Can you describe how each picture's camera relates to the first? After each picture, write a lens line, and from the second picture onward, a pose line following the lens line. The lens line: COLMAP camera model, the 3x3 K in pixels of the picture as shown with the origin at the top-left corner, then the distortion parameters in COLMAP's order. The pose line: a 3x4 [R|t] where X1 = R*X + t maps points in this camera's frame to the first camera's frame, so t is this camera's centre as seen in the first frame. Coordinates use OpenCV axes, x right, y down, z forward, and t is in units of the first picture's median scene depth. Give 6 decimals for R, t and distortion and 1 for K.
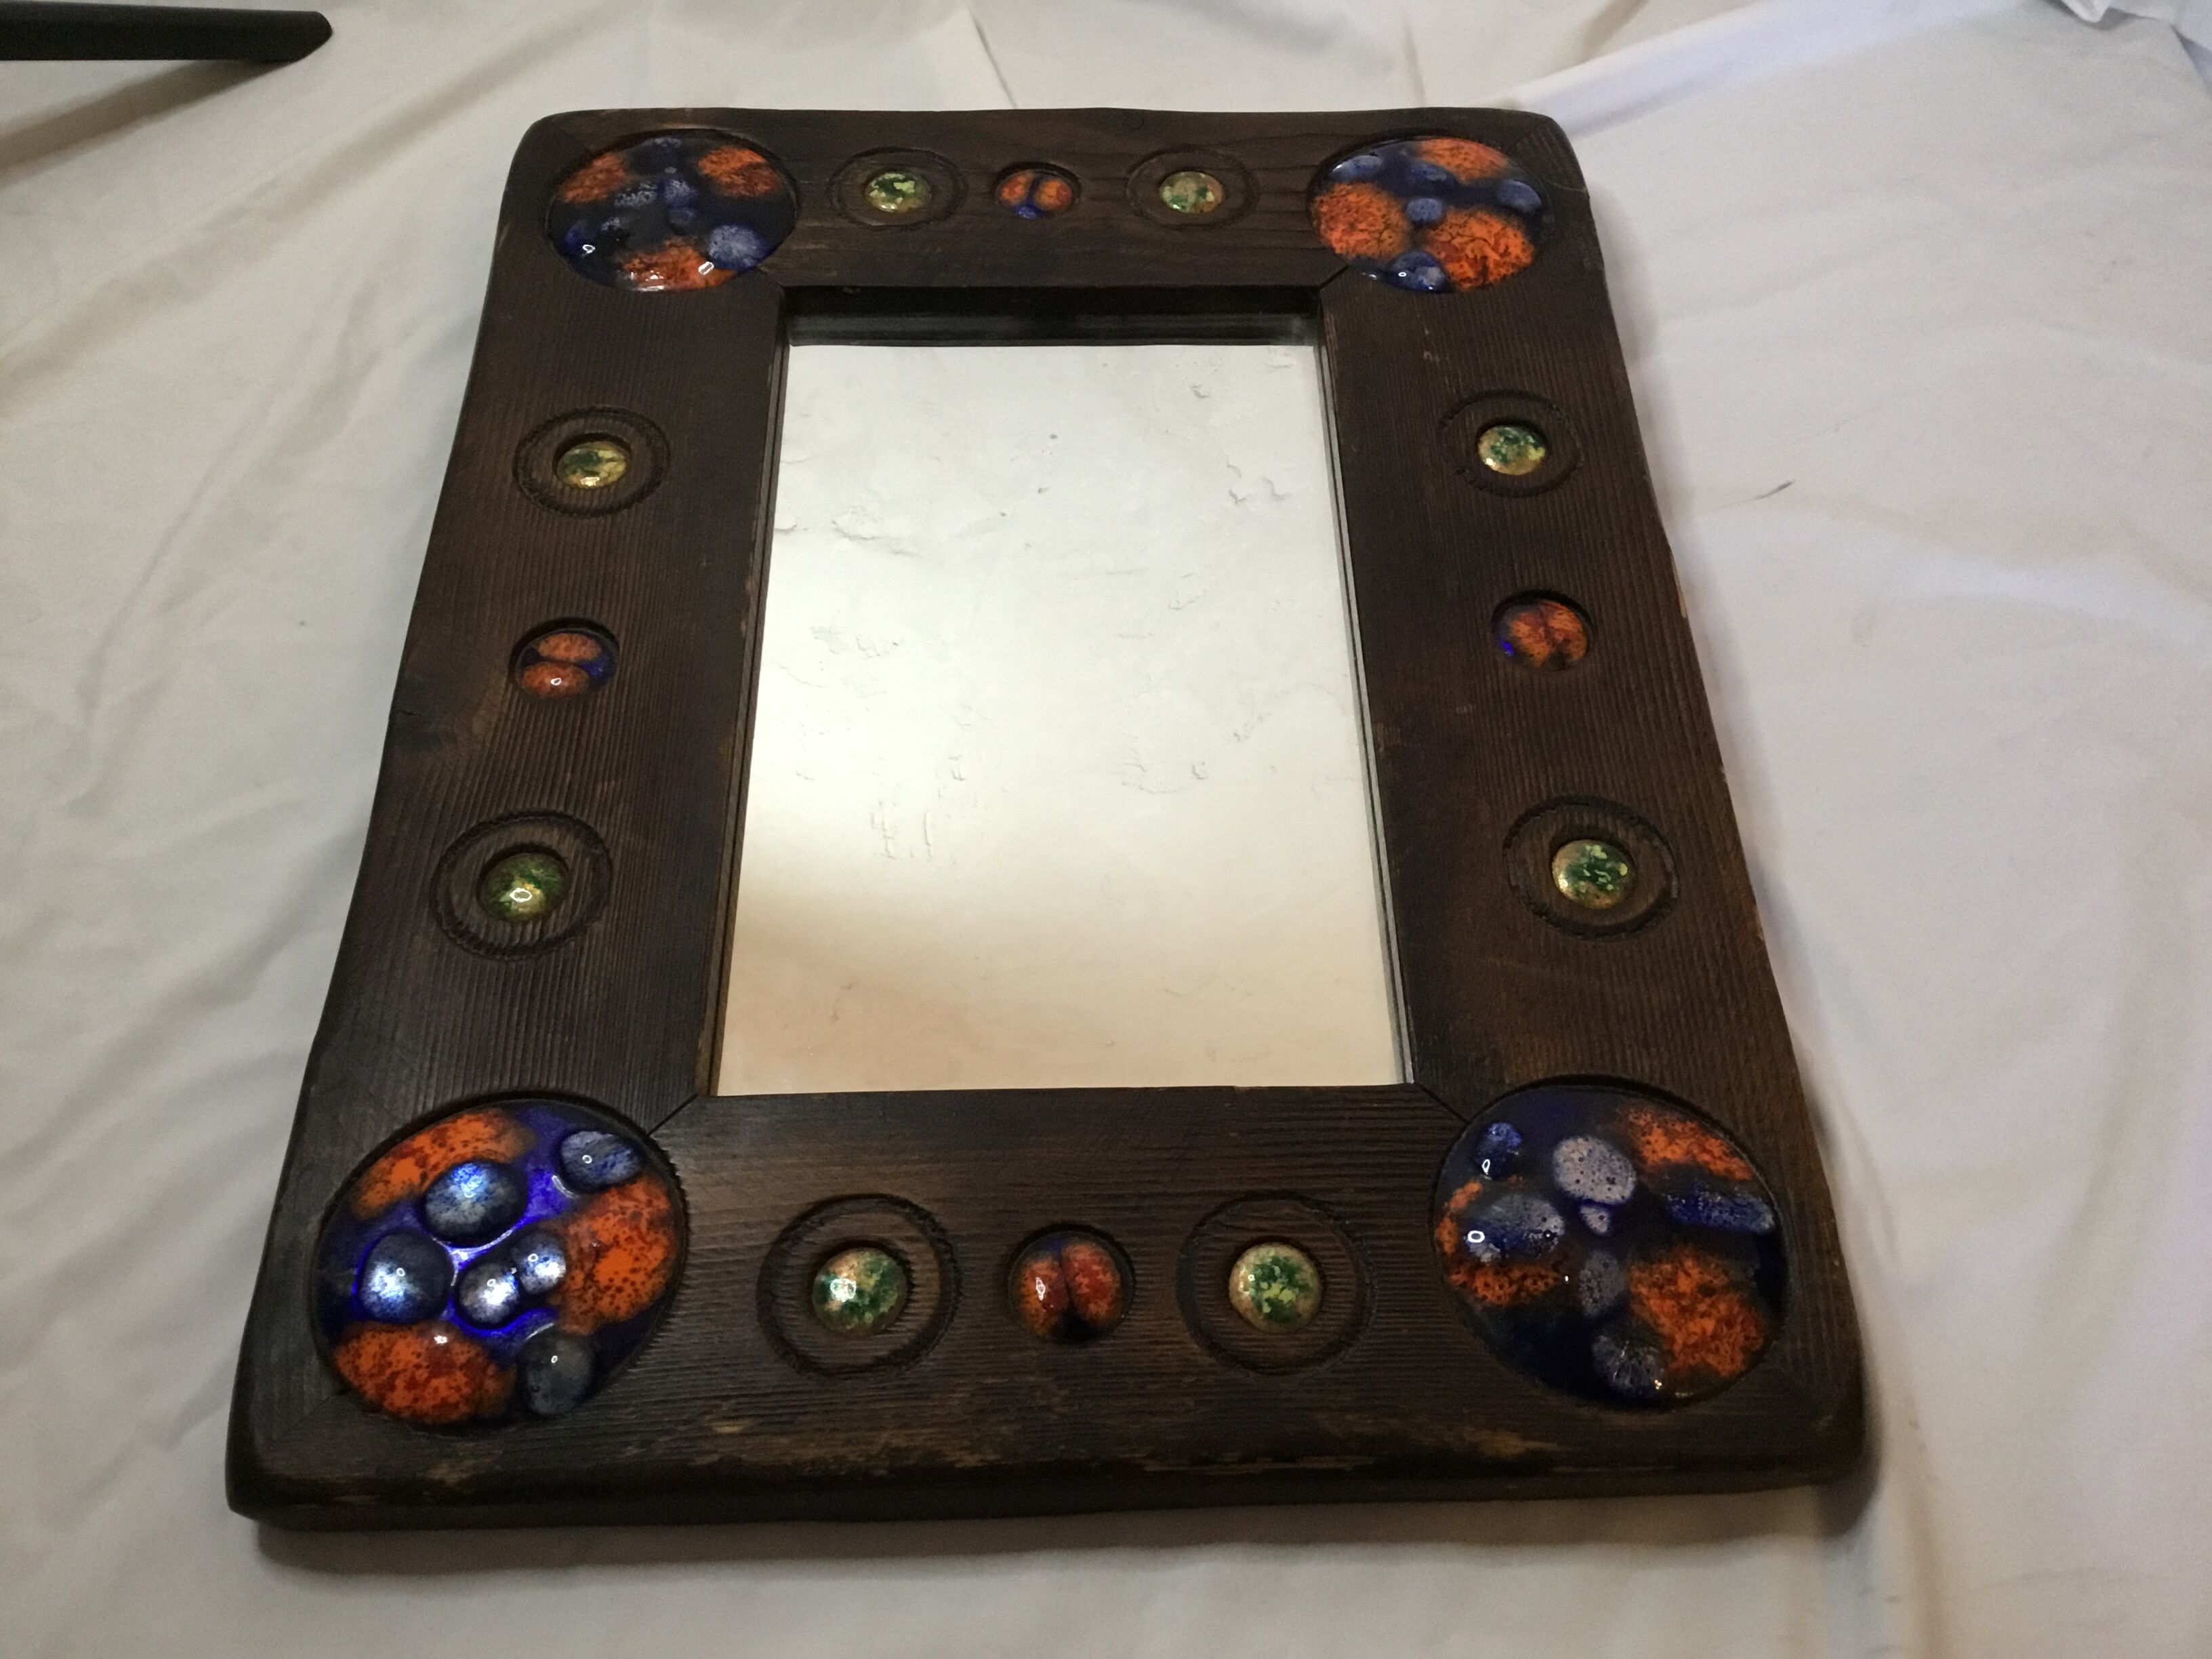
lens RADIAL K [[1912.5, 0, 1106.0], [0, 1912.5, 829.5], [0, 0, 1]] dist [0.125528, -0.250480]
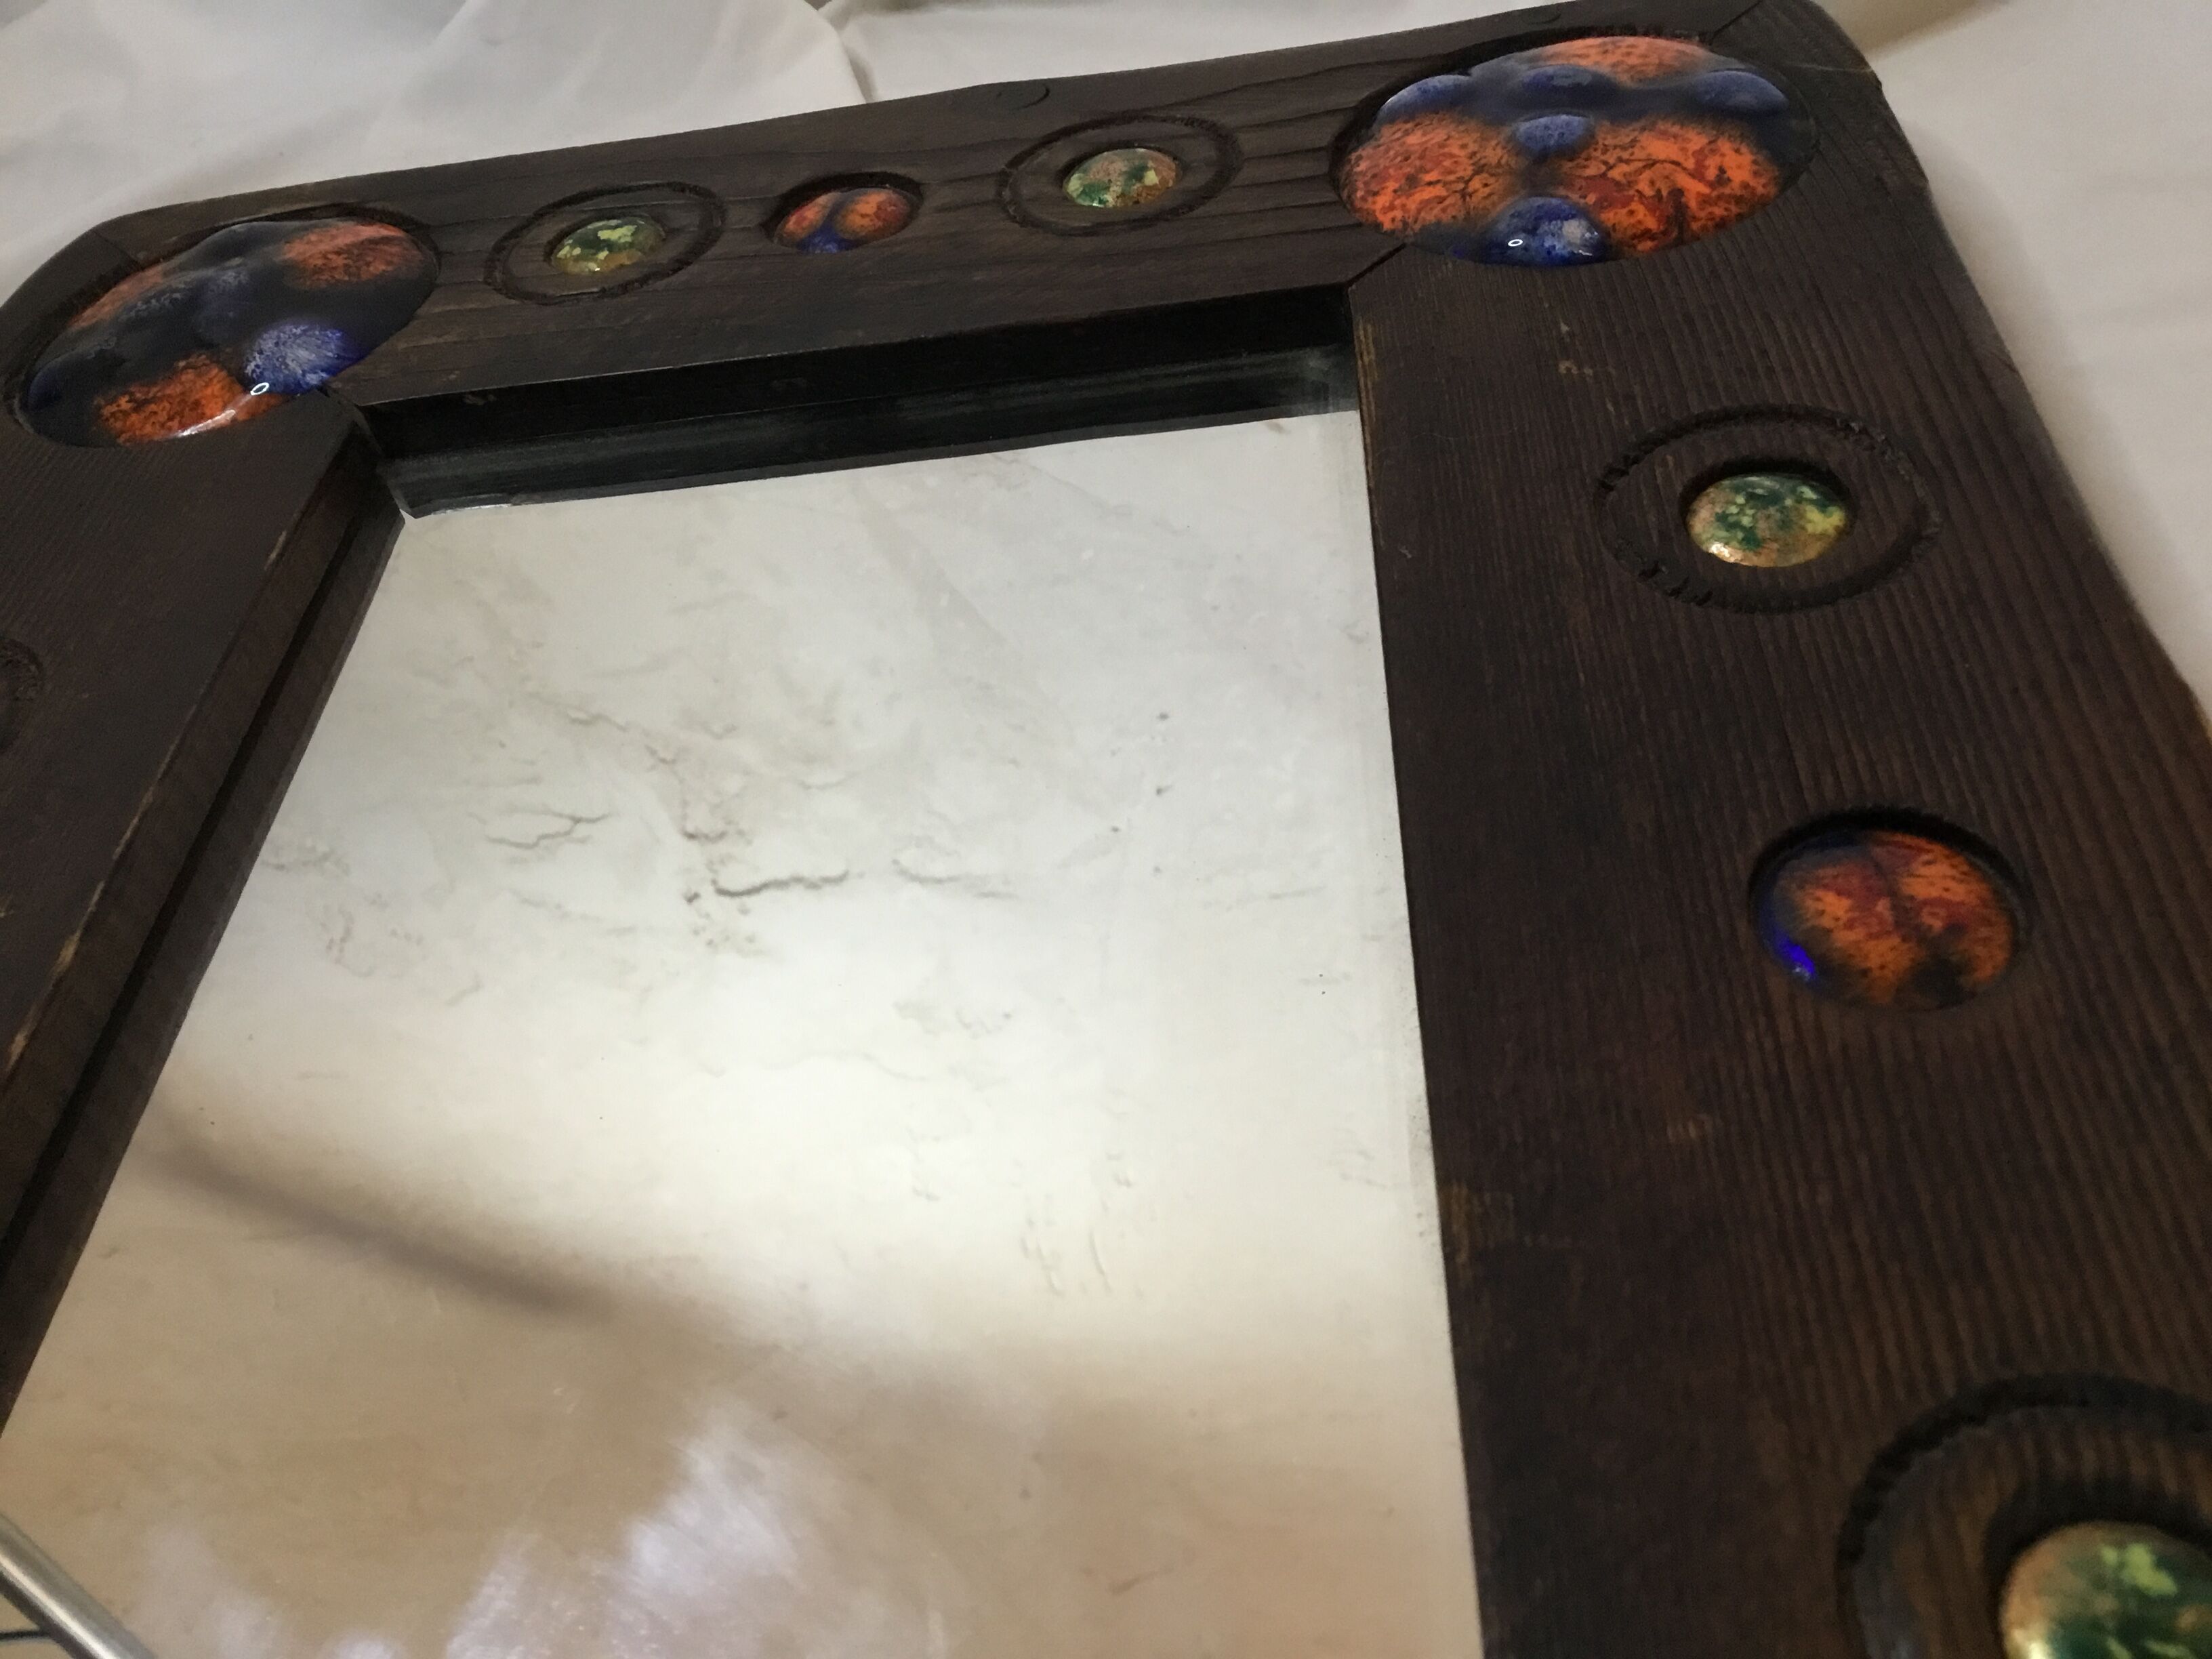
lens RADIAL K [[2028.9, 0, 1095.6], [0, 2028.9, 858.6], [0, 0, 1]] dist [0.088876, -0.178502]
pose [[0.984235, -0.085820, -0.154651, 0.147057], [0.059153, 0.983761, -0.169455, -0.057199], [0.166682, 0.157636, 0.973328, 0.622494]]
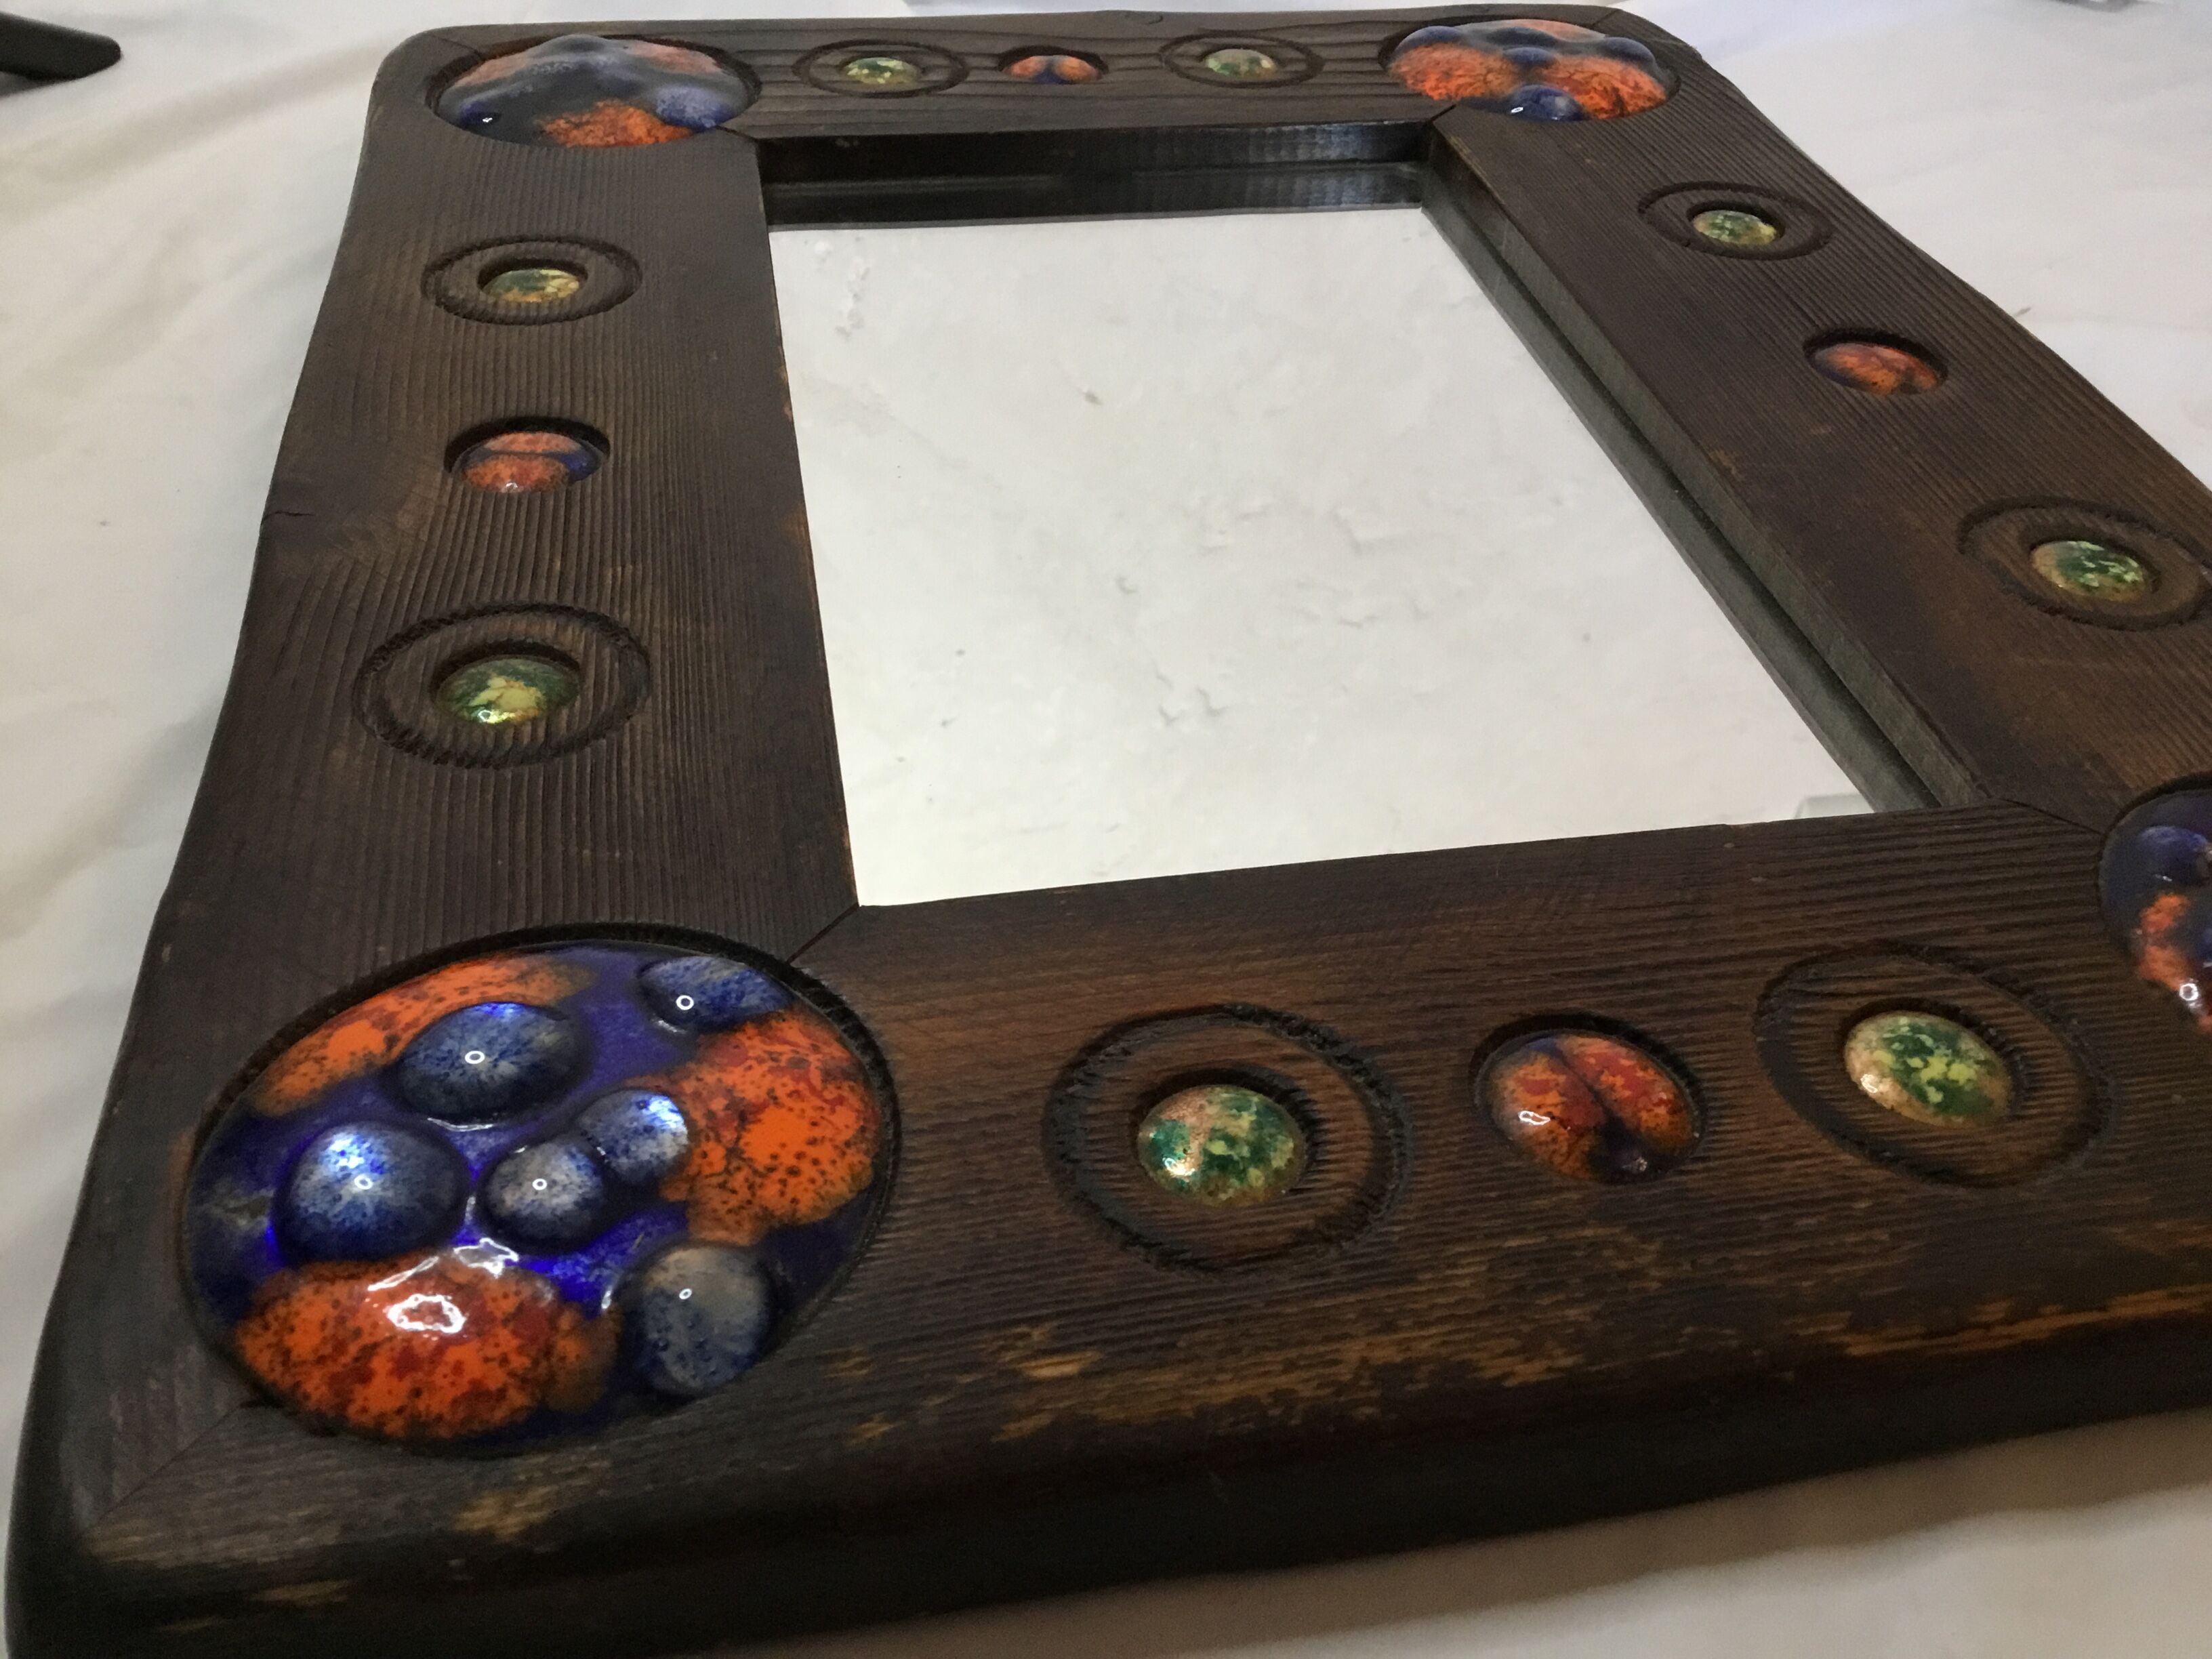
lens RADIAL K [[1963.6, 0, 1126.5], [0, 1963.6, 834.0], [0, 0, 1]] dist [0.095492, -0.167940]
pose [[0.987301, -0.082289, 0.135885, -0.192987], [0.114302, 0.962017, -0.247910, 0.249718], [-0.110323, 0.260294, 0.959206, 0.377892]]
